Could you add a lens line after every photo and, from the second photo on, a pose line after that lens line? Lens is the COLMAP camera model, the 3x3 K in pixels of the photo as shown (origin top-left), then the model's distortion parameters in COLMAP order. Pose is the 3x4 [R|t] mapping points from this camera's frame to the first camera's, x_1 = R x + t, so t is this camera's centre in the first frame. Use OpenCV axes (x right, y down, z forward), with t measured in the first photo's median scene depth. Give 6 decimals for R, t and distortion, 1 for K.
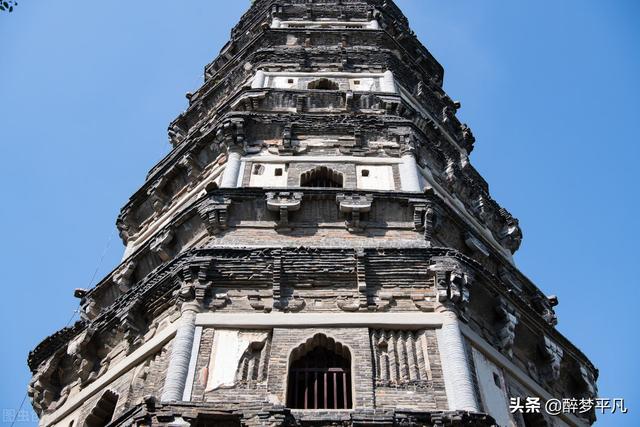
lens RADIAL K [[655.3, 0, 321.5], [0, 655.3, 213.6], [0, 0, 1]] dist [0.017076, 0.000000]
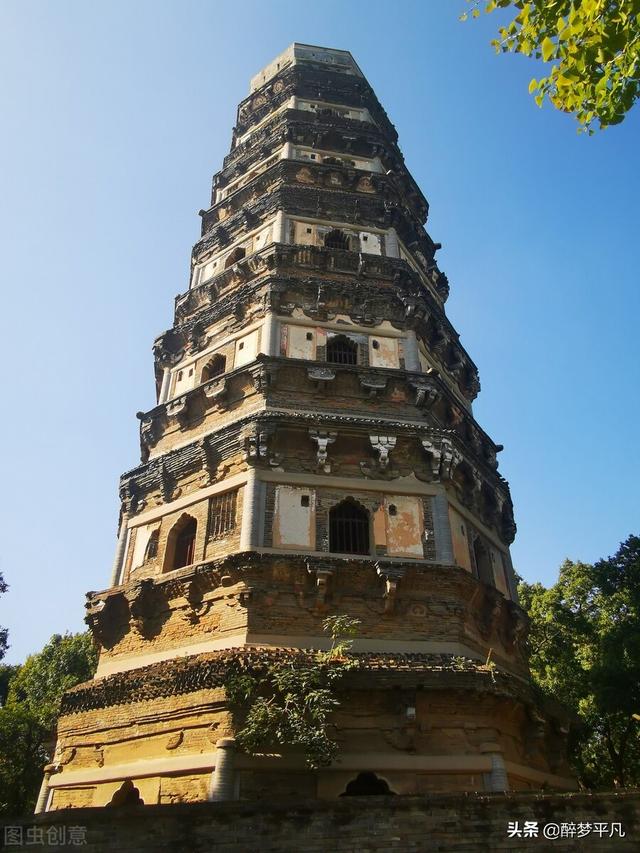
lens RADIAL K [[616.9, 0, 319.0], [0, 616.9, 427.3], [0, 0, 1]] dist [-0.001042, -0.000264]
pose [[0.805598, -0.337081, -0.487225, 0.938371], [0.464739, 0.869595, 0.166799, -0.072248], [0.367463, -0.360805, 0.857199, -0.013143]]
